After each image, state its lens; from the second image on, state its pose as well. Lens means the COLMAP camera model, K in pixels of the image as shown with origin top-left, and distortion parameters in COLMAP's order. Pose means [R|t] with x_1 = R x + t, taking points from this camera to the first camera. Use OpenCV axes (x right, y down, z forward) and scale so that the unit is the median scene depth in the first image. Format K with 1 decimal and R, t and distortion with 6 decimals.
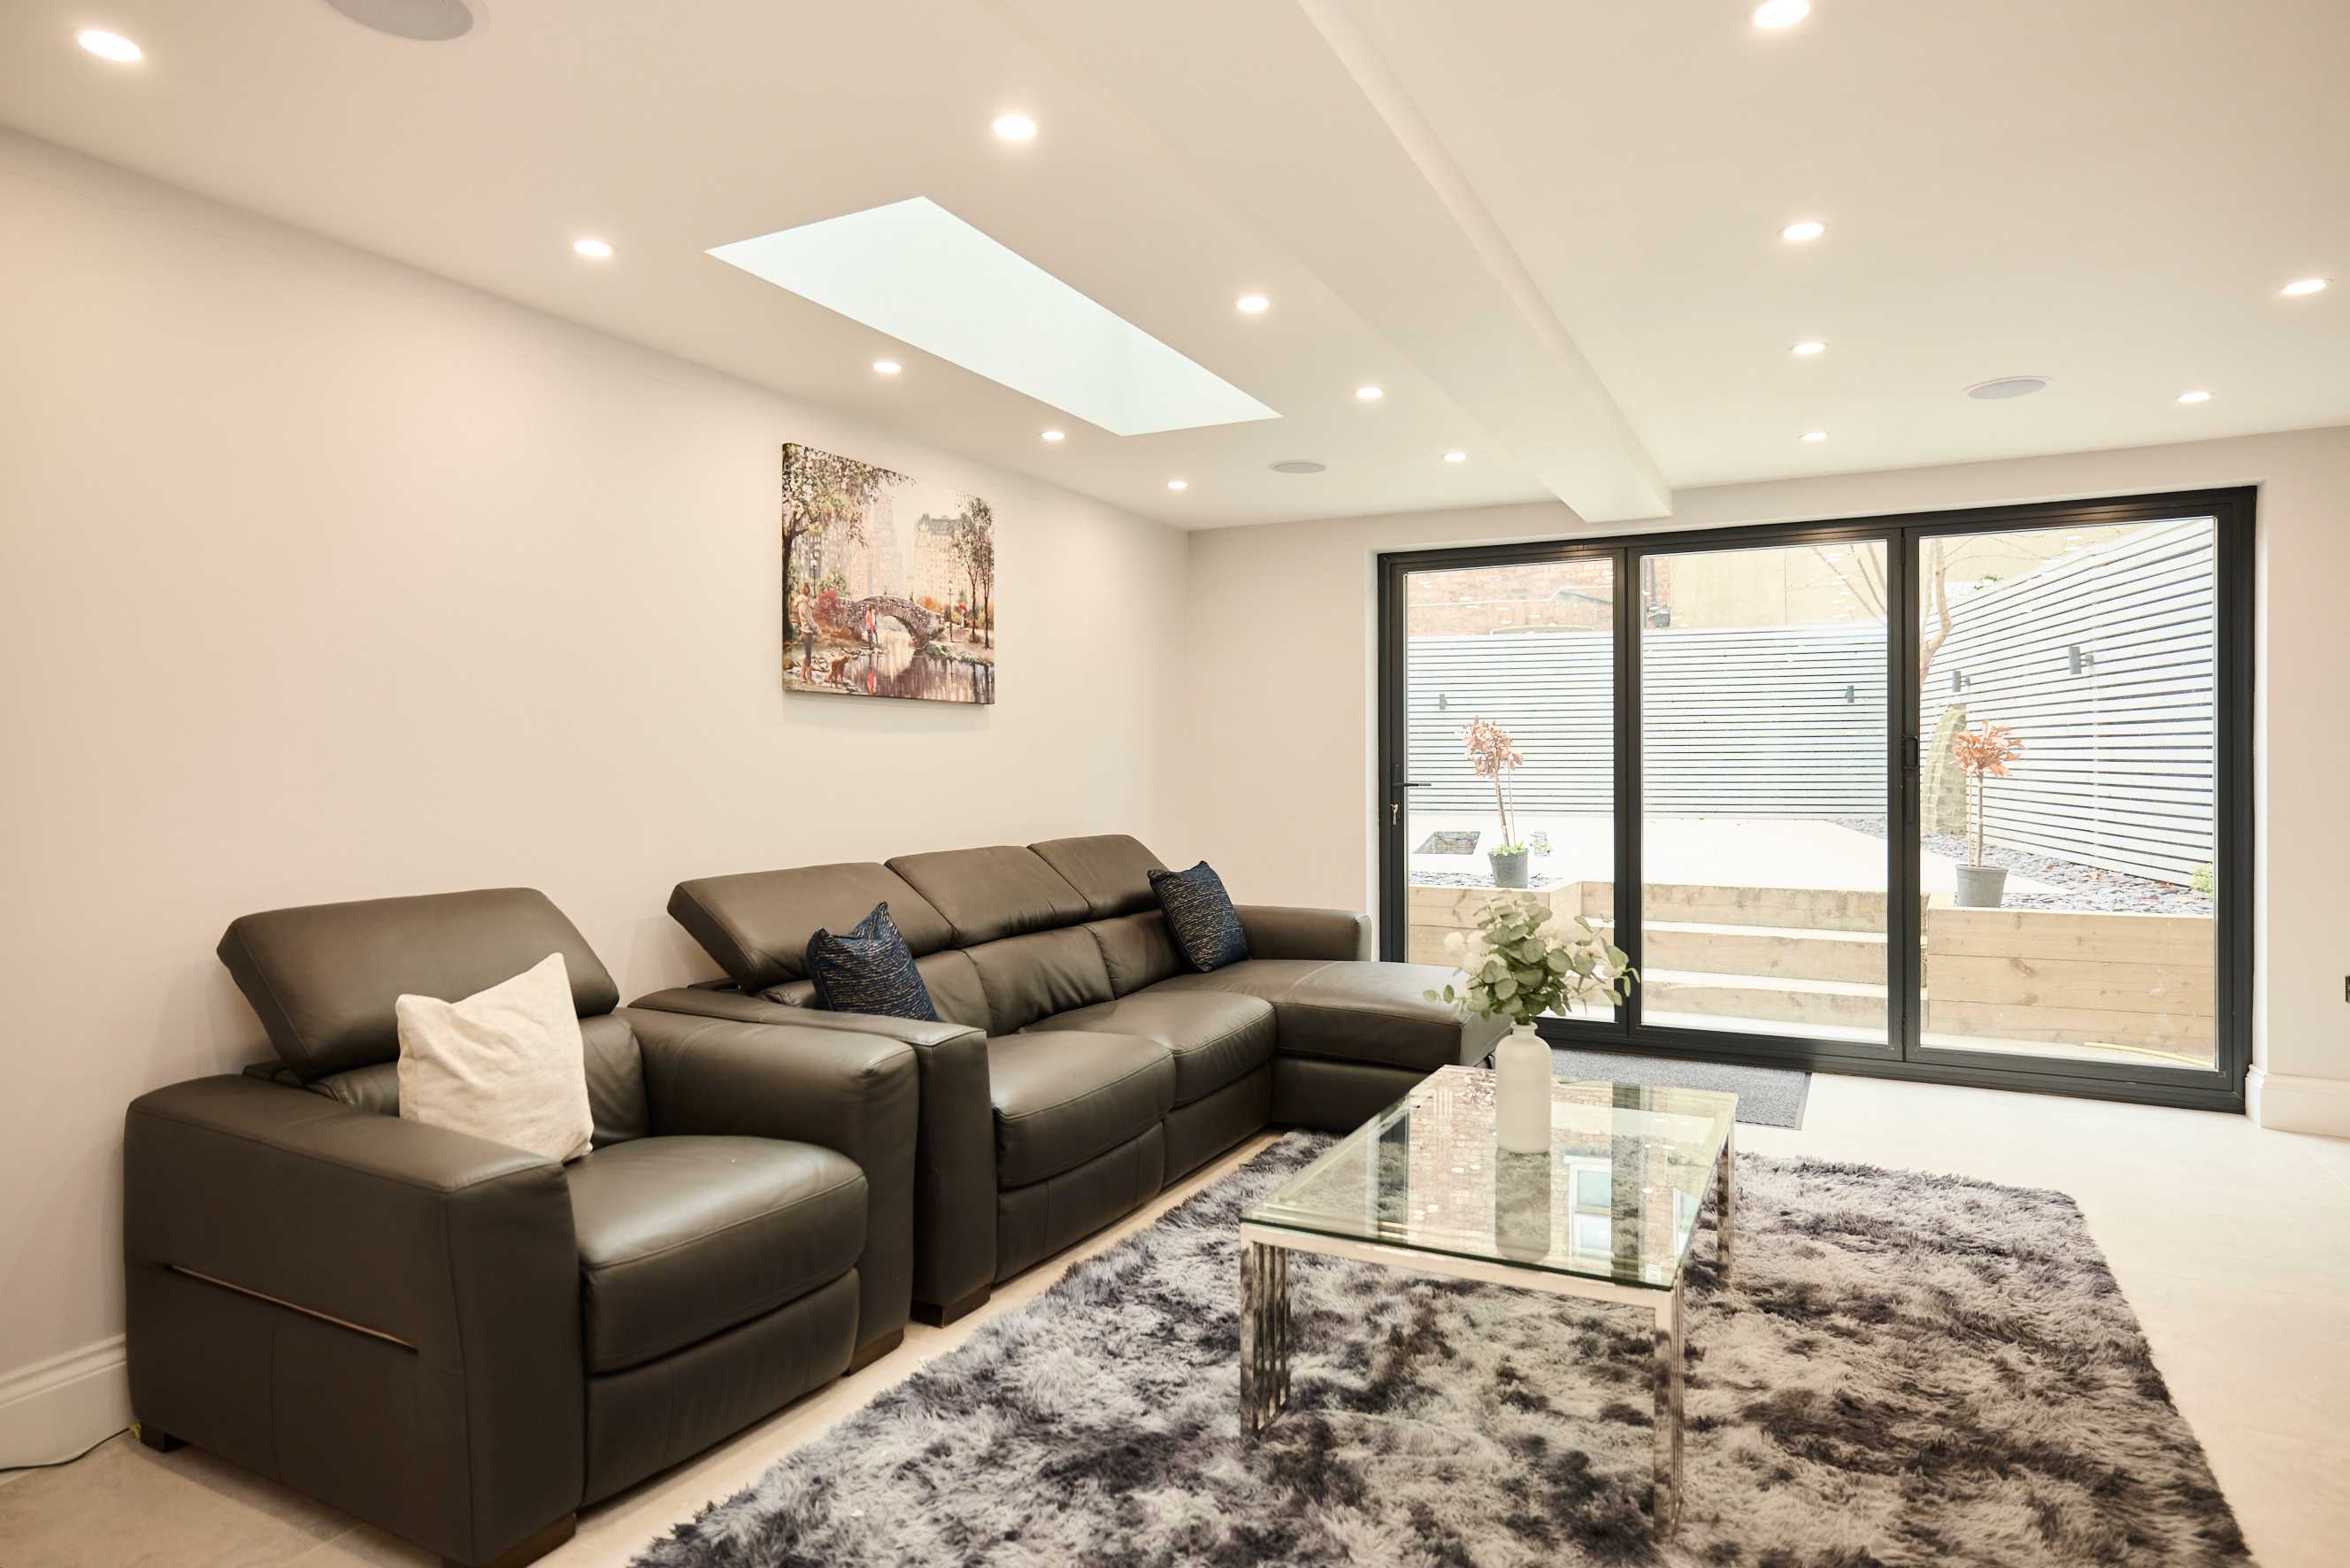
lens RADIAL K [[1339.8, 0, 1197.1], [0, 1339.8, 766.2], [0, 0, 1]] dist [-0.014507, 0.021890]
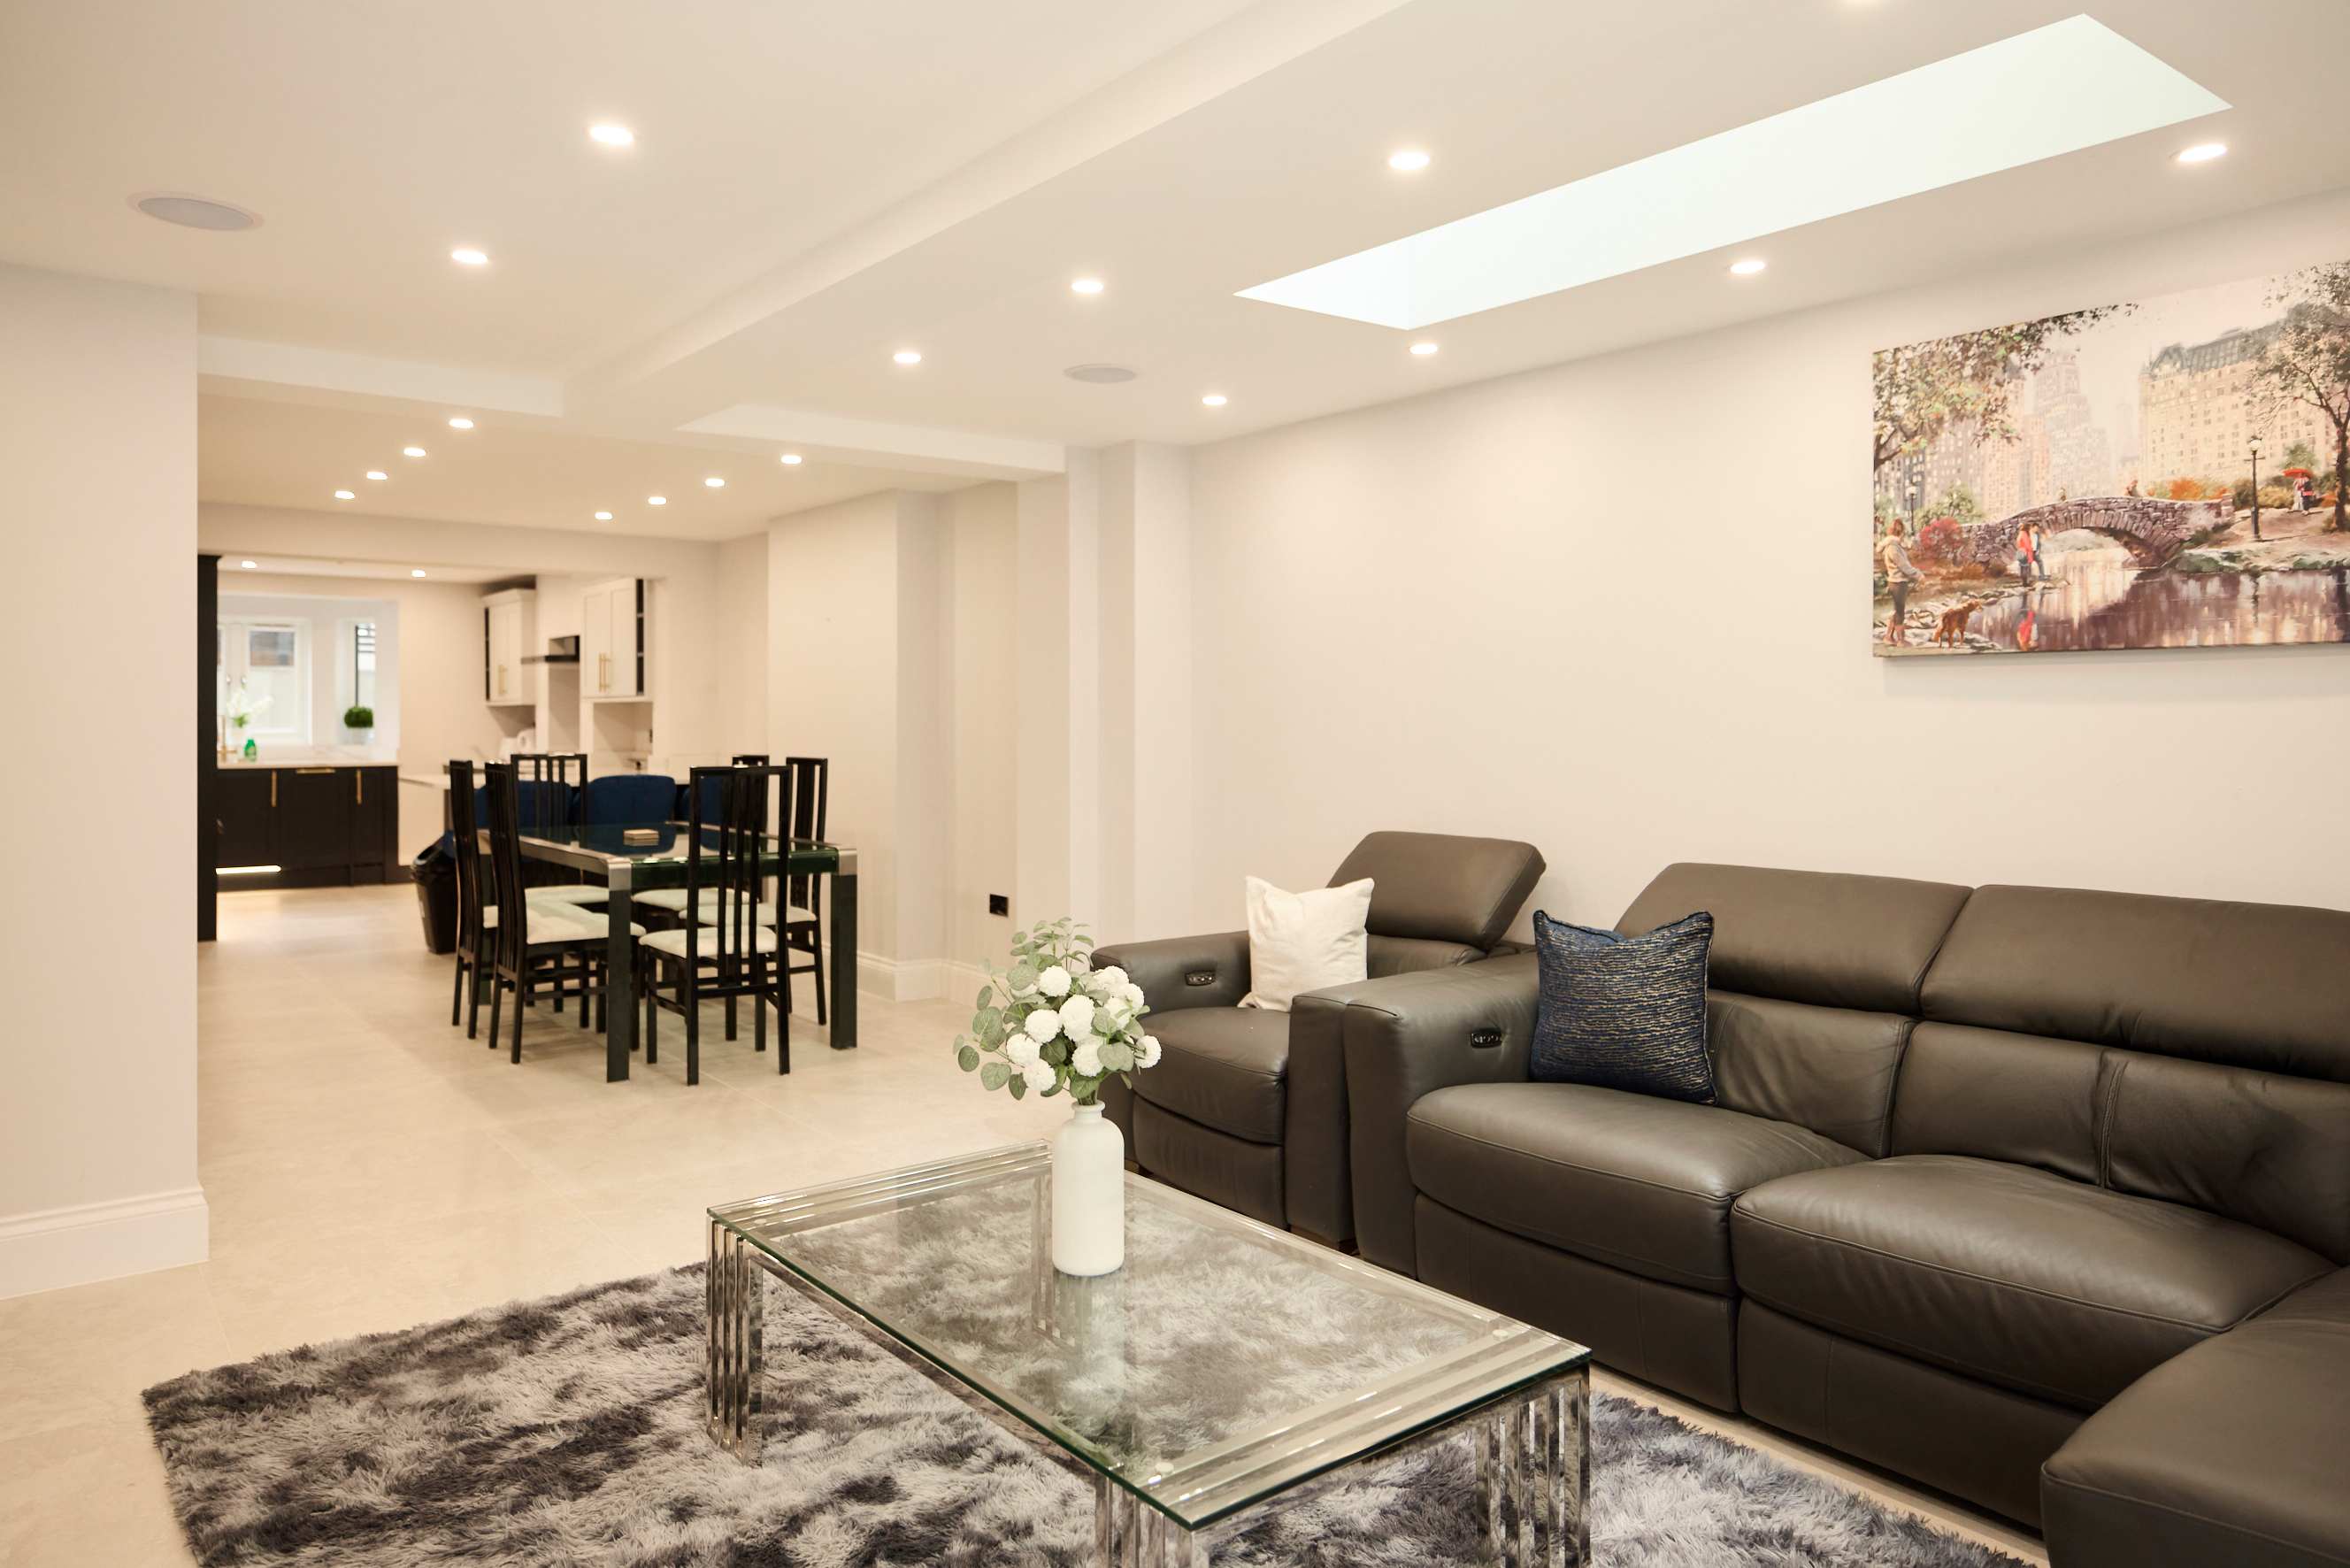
lens RADIAL K [[1559.1, 0, 1188.6], [0, 1559.1, 734.0], [0, 0, 1]] dist [-0.001378, -0.002998]
pose [[-0.427926, 0.011561, -0.903740, 0.693608], [-0.000219, 0.999917, 0.012895, -0.020738], [0.903814, 0.005716, -0.427888, 0.974013]]
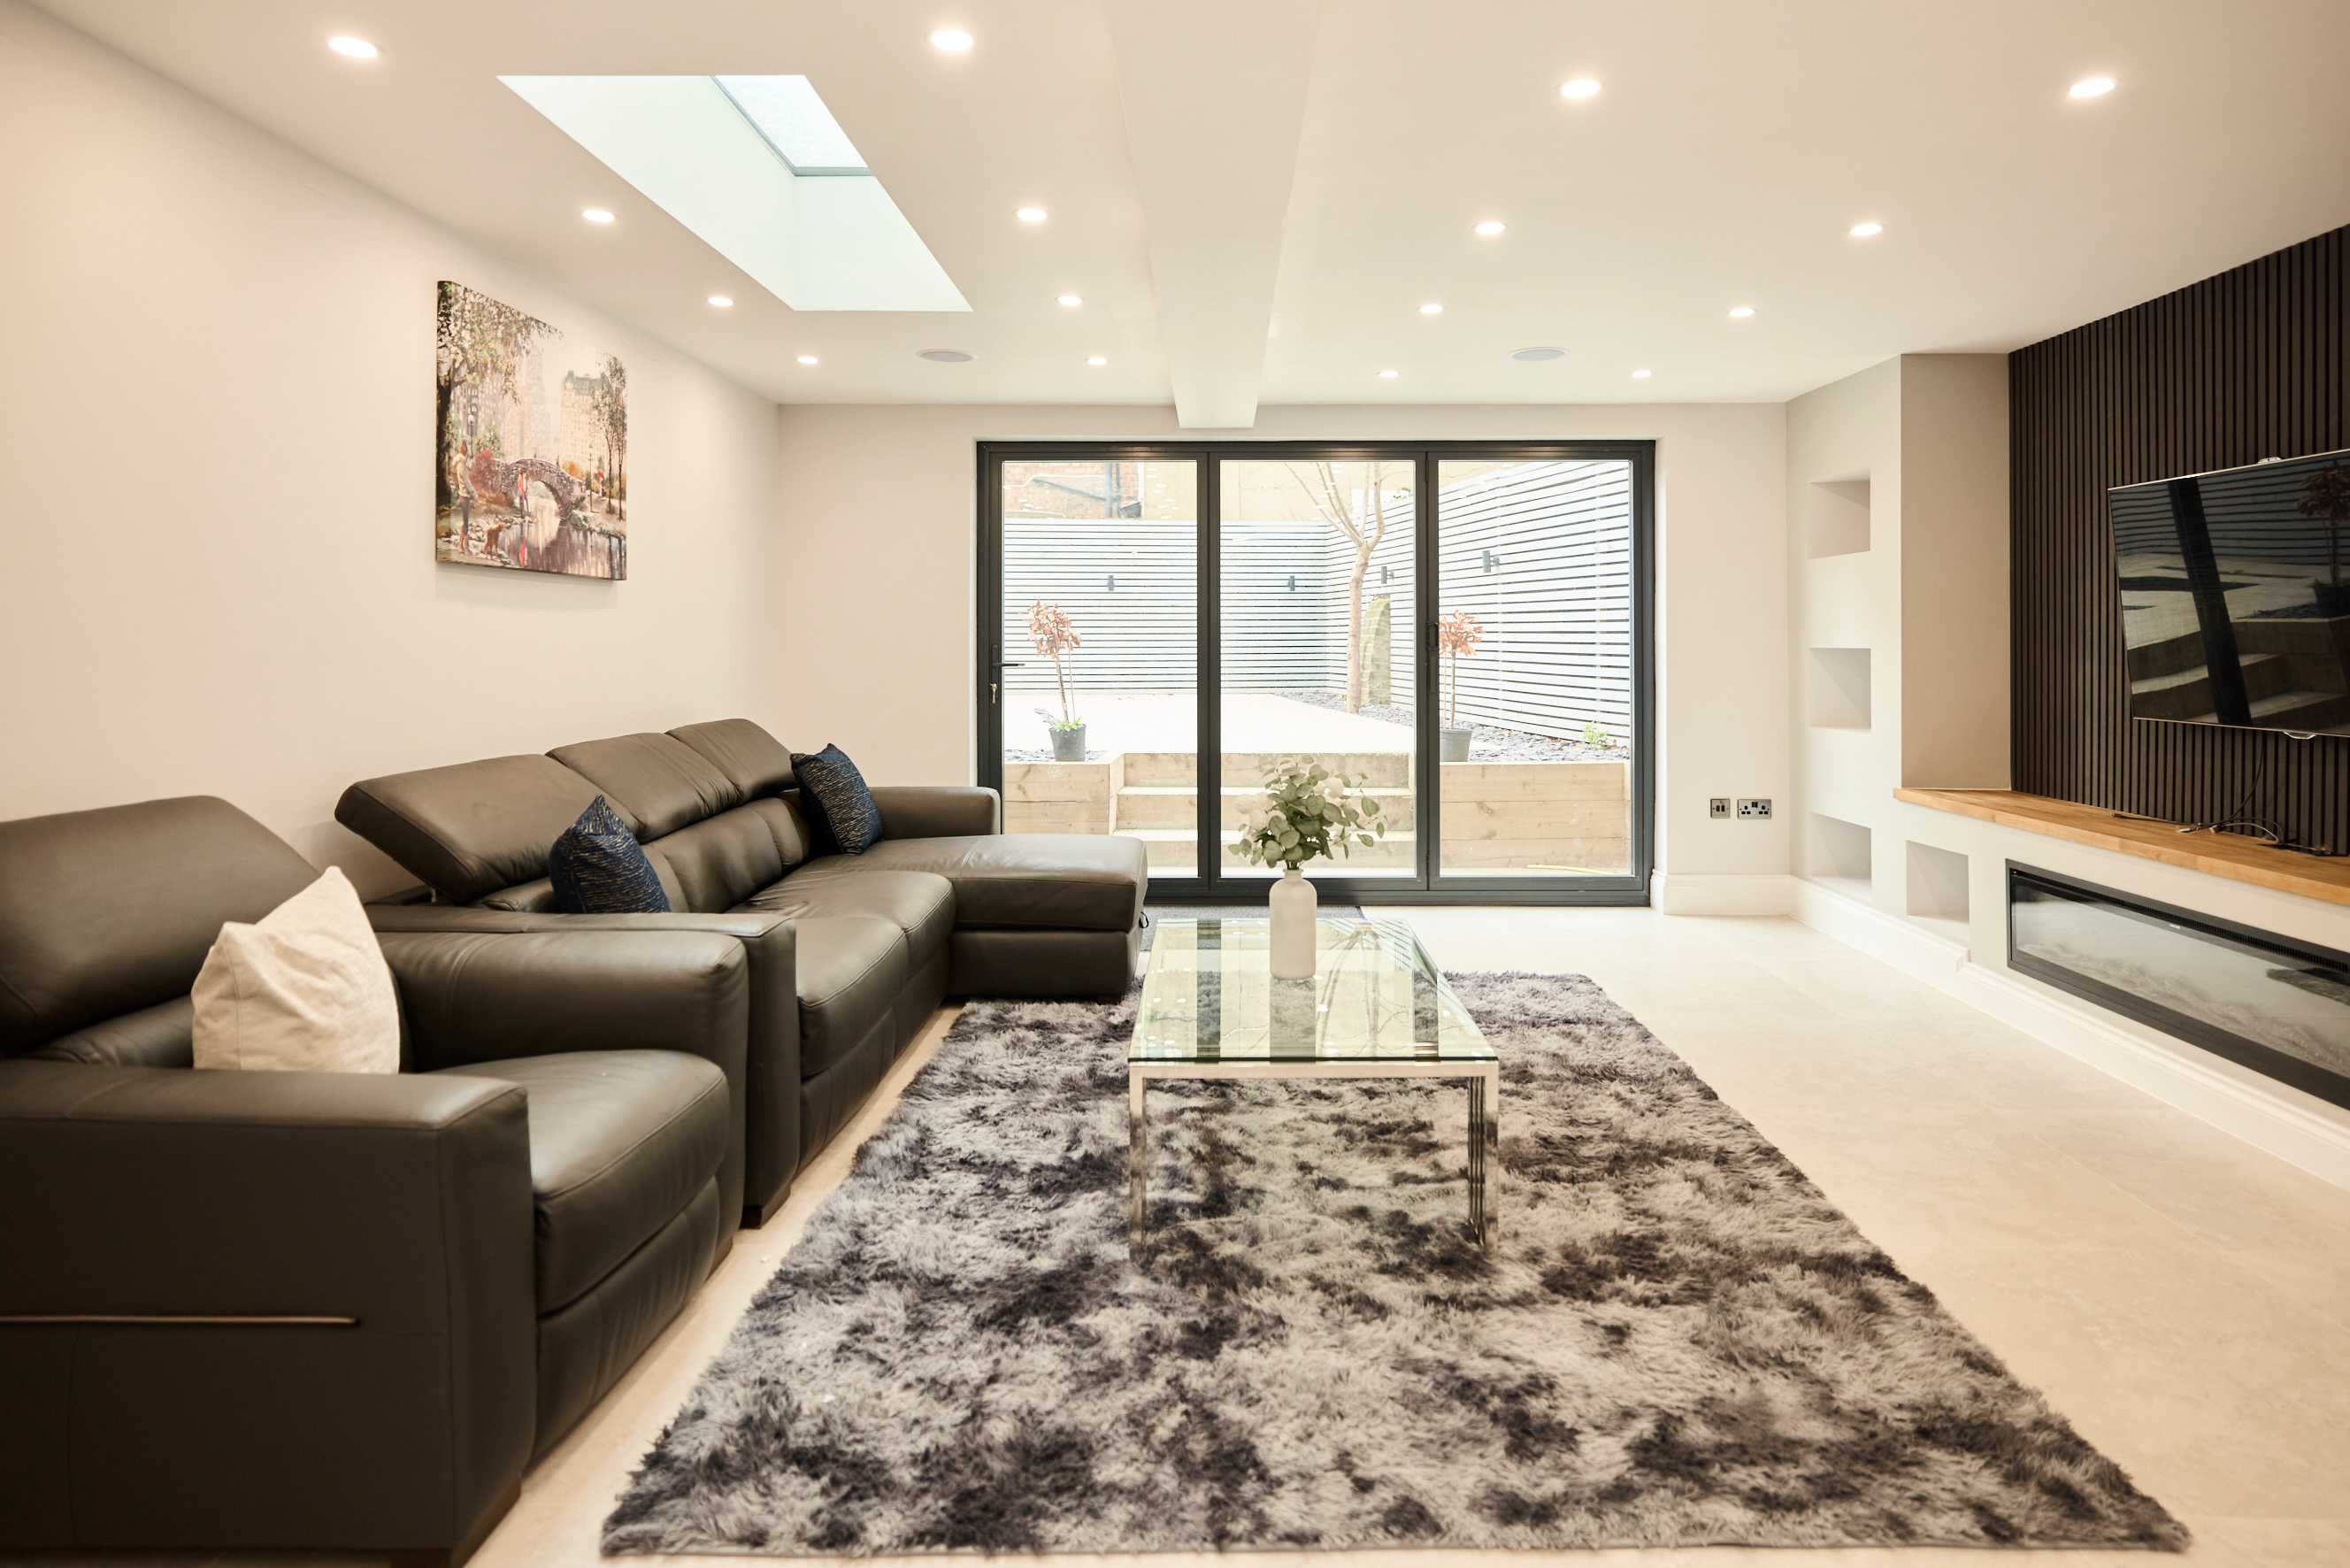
lens RADIAL K [[1339.8, 0, 1243.9], [0, 1339.8, 625.8], [0, 0, 1]] dist [-0.014507, 0.021890]
pose [[0.893205, 0.006836, 0.449597, -0.218506], [-0.000008, 0.999885, -0.015187, -0.001023], [-0.449649, 0.013561, 0.893102, -0.019070]]
